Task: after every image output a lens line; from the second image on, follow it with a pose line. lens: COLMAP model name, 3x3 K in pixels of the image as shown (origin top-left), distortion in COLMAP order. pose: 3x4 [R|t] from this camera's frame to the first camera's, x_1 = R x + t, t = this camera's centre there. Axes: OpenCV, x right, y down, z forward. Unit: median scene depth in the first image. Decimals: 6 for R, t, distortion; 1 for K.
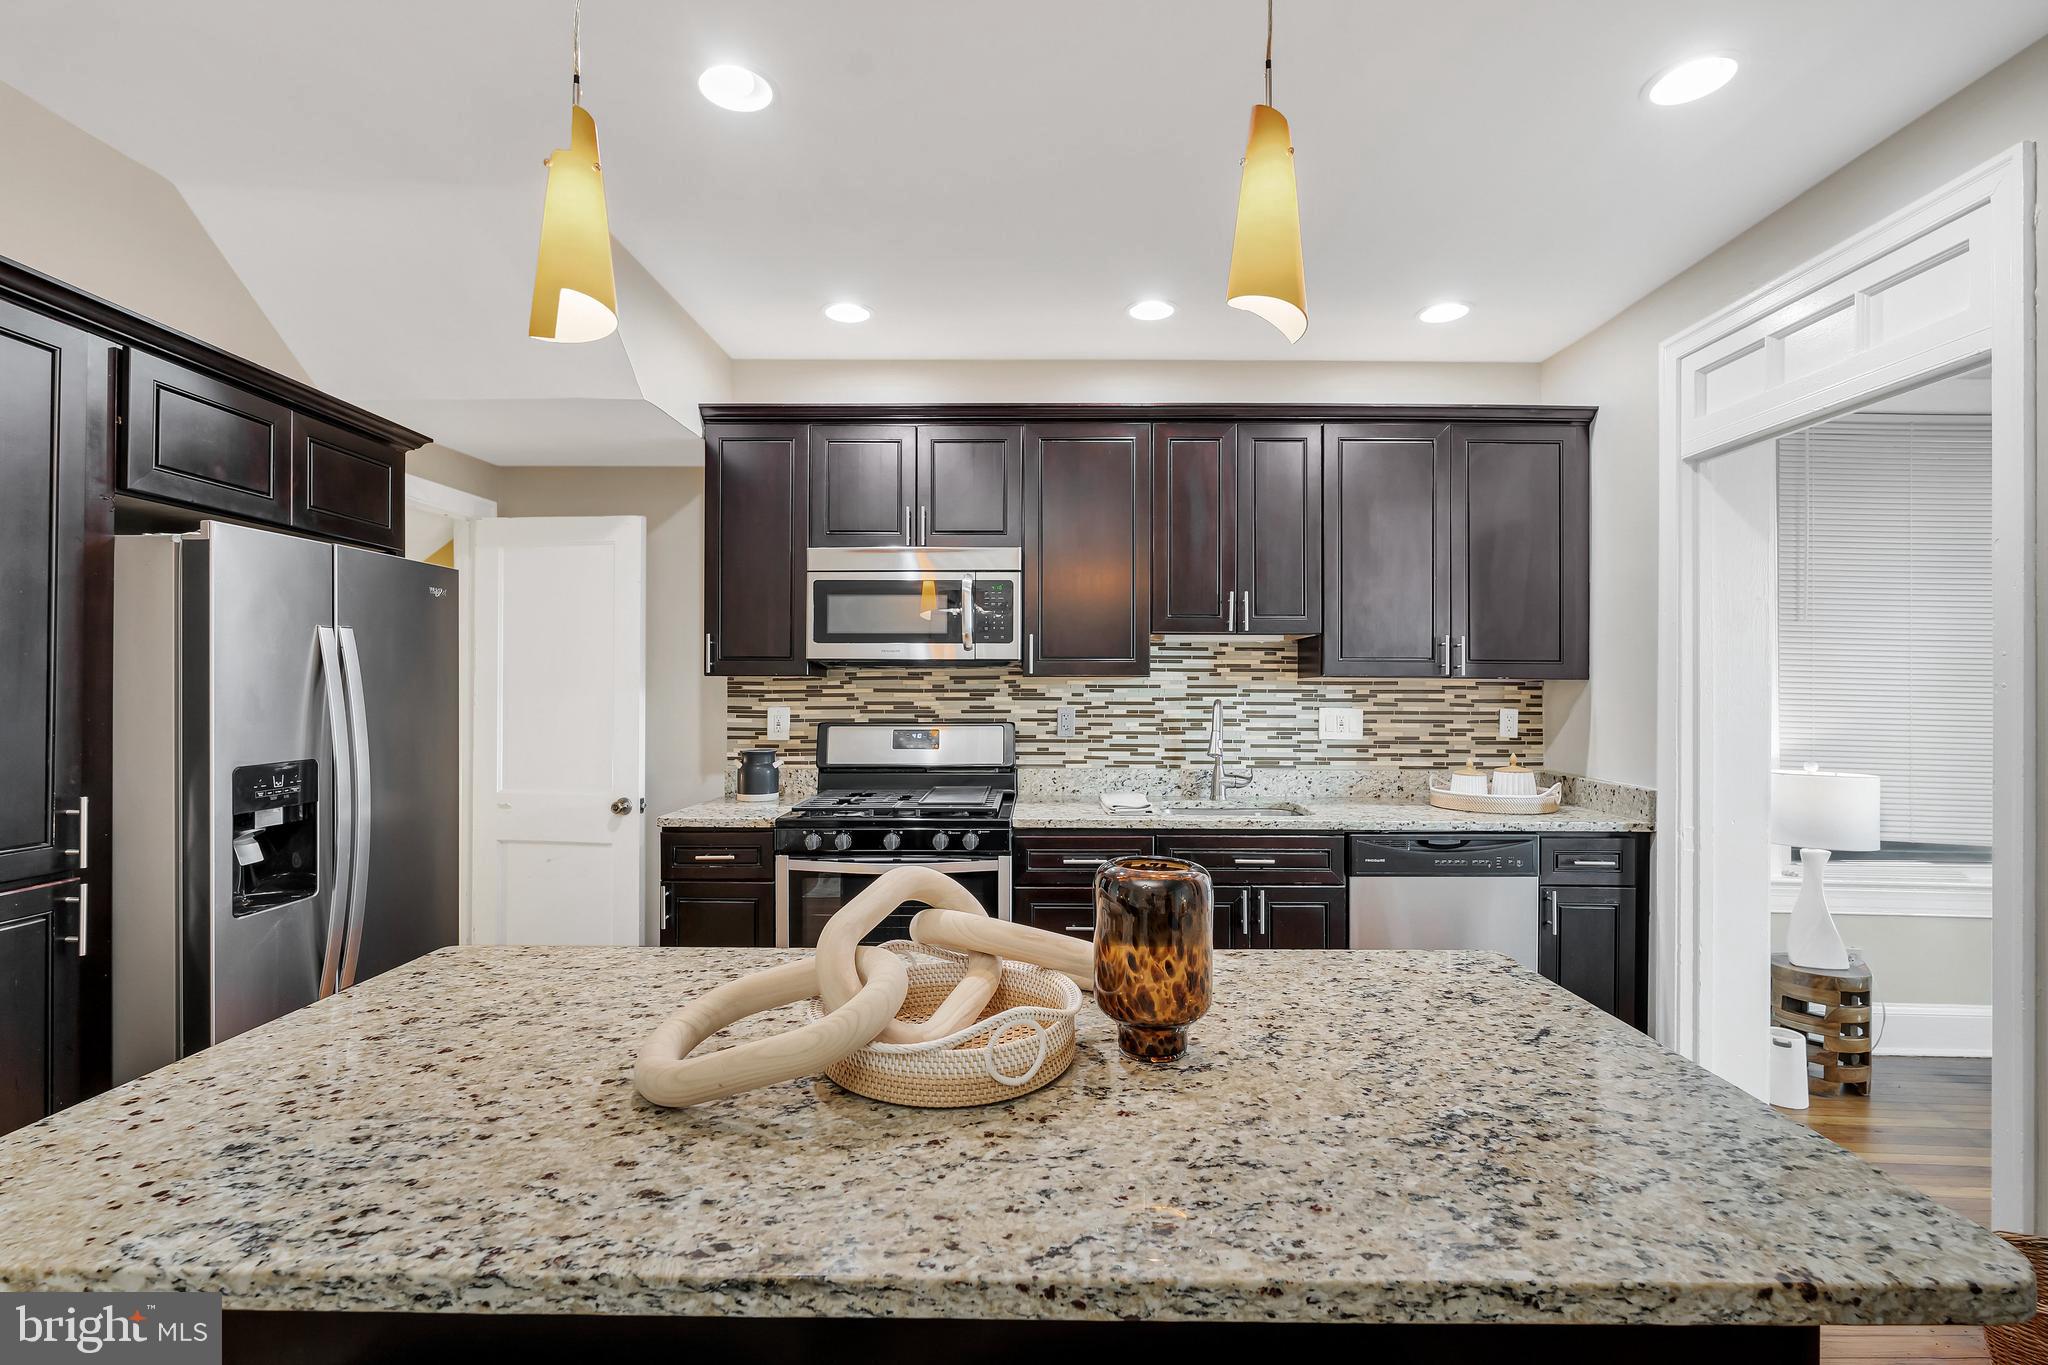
lens RADIAL K [[909.9, 0, 1033.9], [0, 909.9, 685.9], [0, 0, 1]] dist [-0.001126, 0.000064]
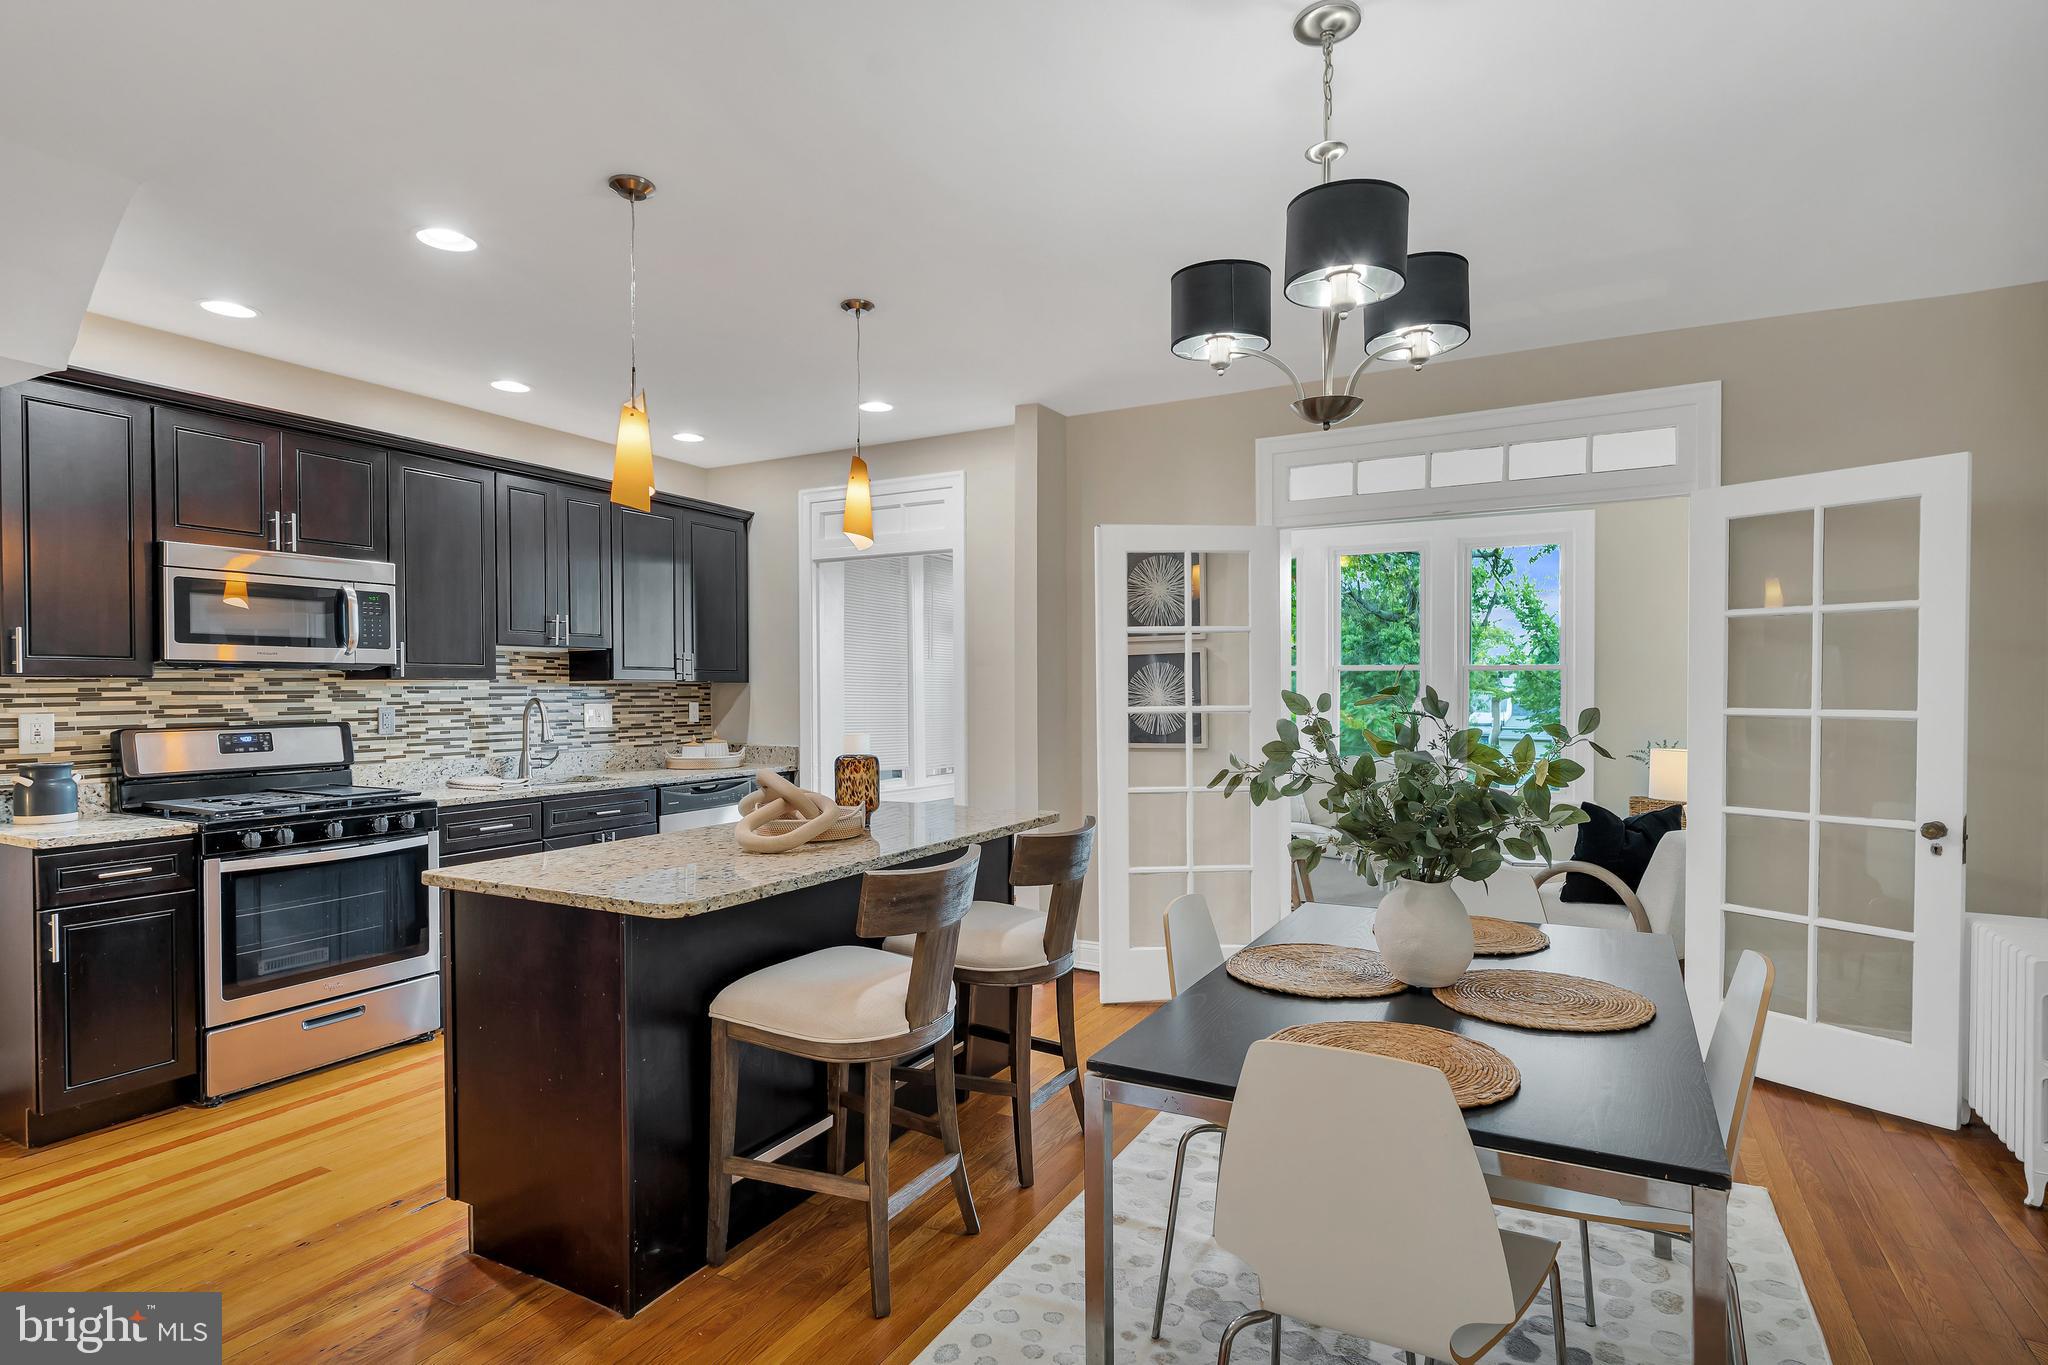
lens RADIAL K [[1022.2, 0, 1049.2], [0, 1022.2, 697.9], [0, 0, 1]] dist [-0.001090, 0.000019]
pose [[0.449651, -0.011660, 0.893128, -0.699658], [0.000099, 0.999915, 0.013004, -0.003406], [-0.893205, -0.005759, 0.449614, -0.256728]]
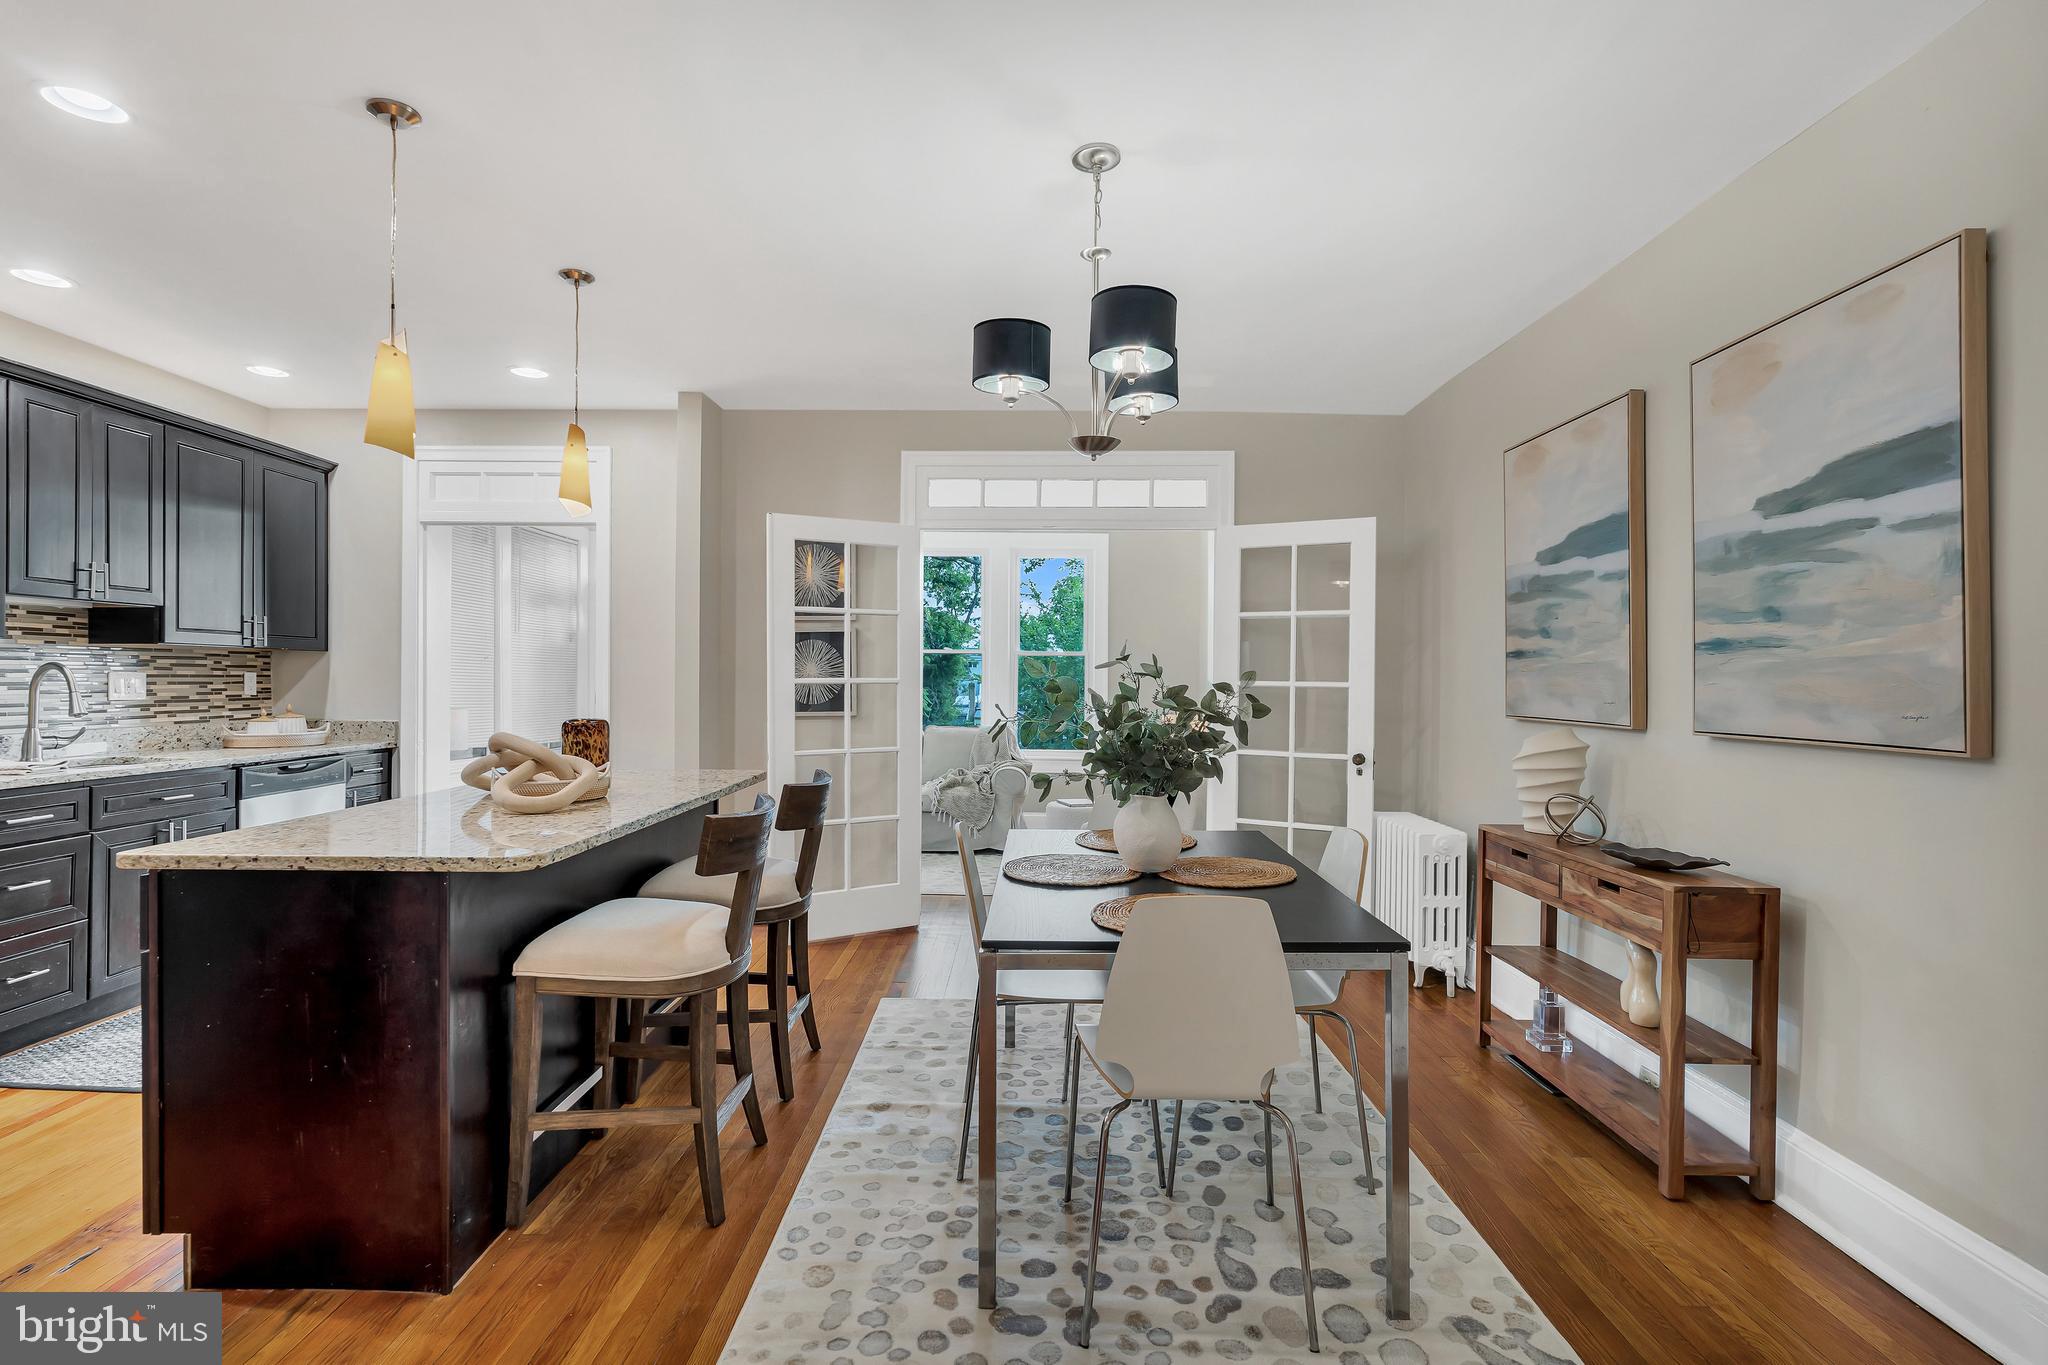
lens RADIAL K [[934.4, 0, 1023.9], [0, 934.4, 674.9], [0, 0, 1]] dist [0.000331, 0.000309]
pose [[-0.009827, -0.001317, 0.999951, -0.815350], [-0.011938, 0.999928, 0.001200, 0.013976], [-0.999880, -0.011926, -0.009842, -0.079950]]
